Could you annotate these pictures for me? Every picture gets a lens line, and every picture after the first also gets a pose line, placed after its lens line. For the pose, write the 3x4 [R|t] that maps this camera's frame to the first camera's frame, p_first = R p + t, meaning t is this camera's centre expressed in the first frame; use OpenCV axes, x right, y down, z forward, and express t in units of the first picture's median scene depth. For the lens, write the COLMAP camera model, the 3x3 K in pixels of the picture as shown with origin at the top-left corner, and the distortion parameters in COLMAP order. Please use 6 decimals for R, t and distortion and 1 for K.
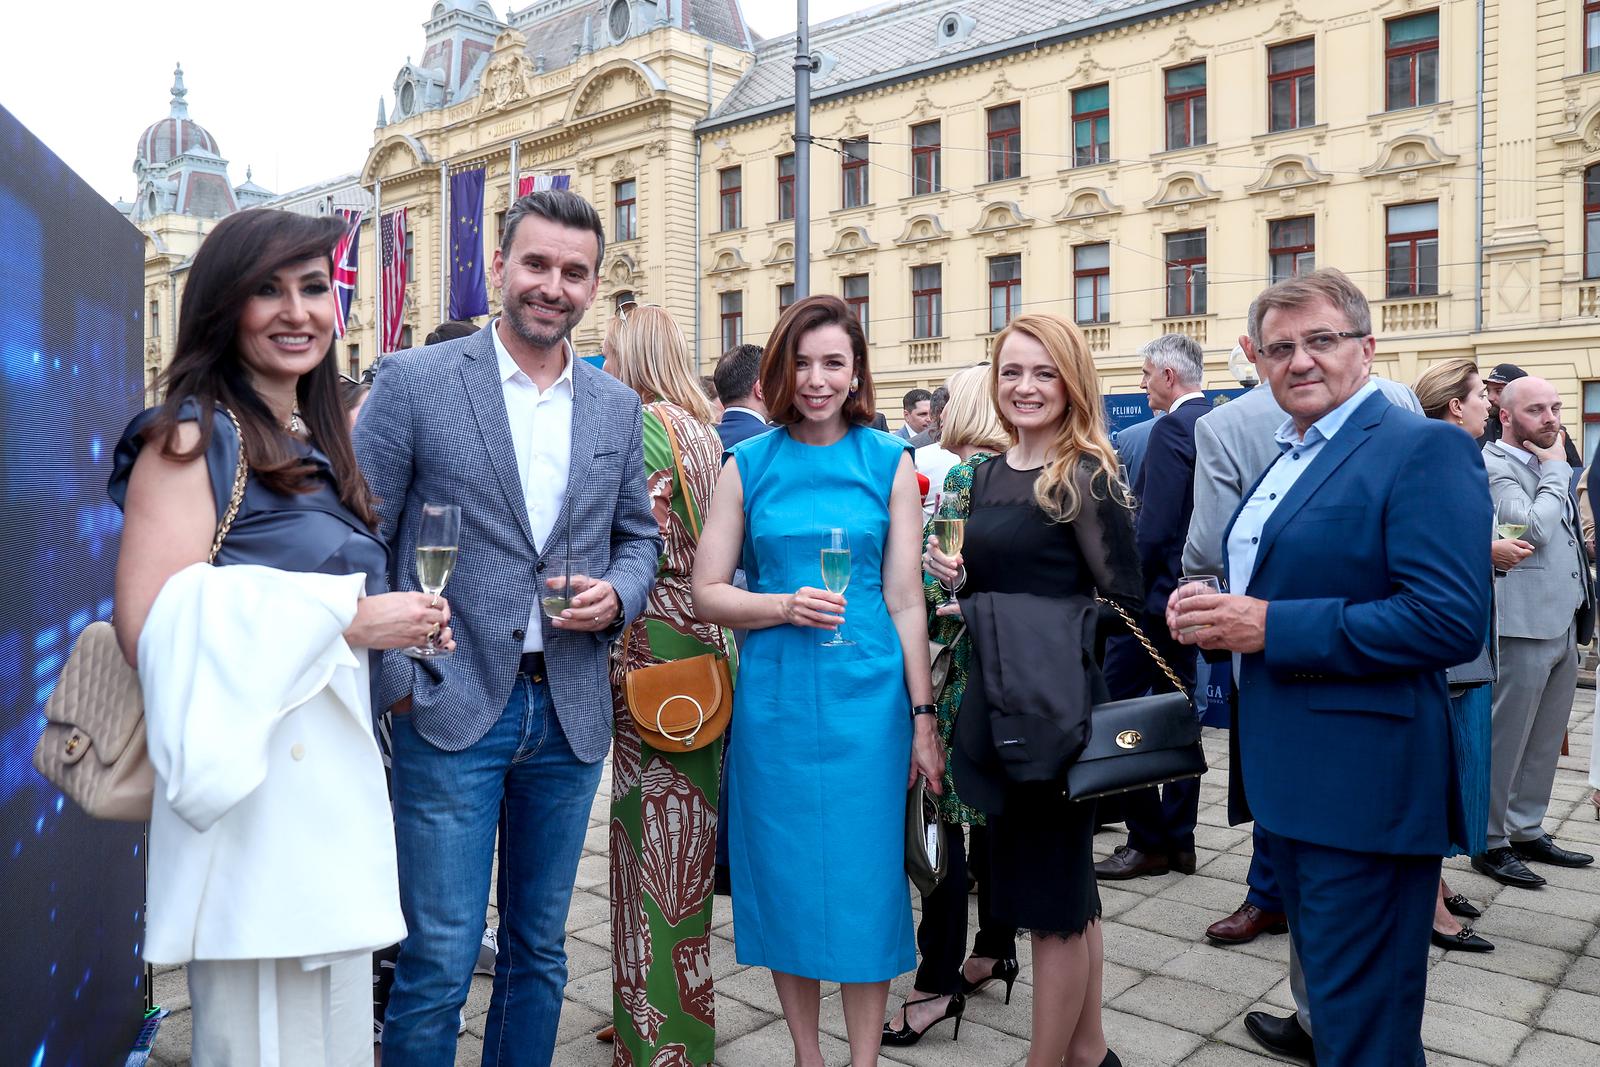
lens RADIAL K [[1271.5, 0, 800.0], [0, 1271.5, 533.5], [0, 0, 1]] dist [-0.038694, 0.003218]
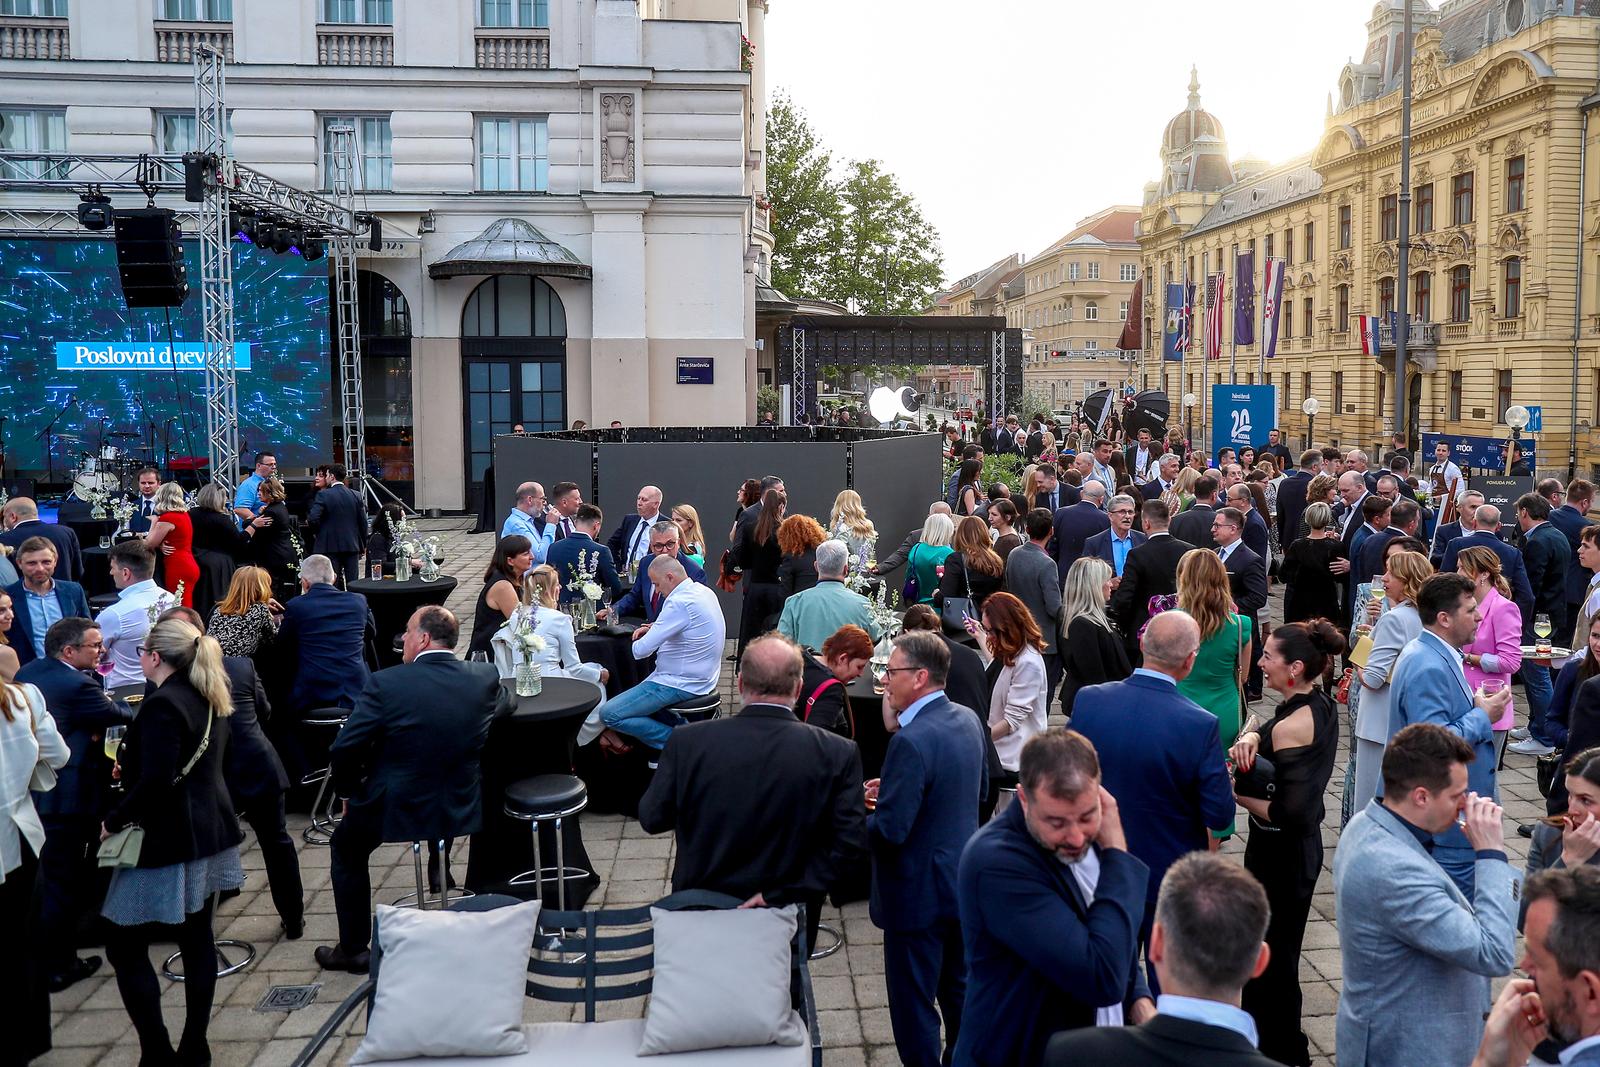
lens RADIAL K [[1071.9, 0, 800.0], [0, 1071.9, 533.5], [0, 0, 1]] dist [-0.100856, 0.029204]
pose [[0.692367, 0.079227, -0.717182, 0.090004], [-0.021234, 0.995760, 0.089502, -0.013520], [0.721233, -0.046739, 0.691114, -0.090393]]
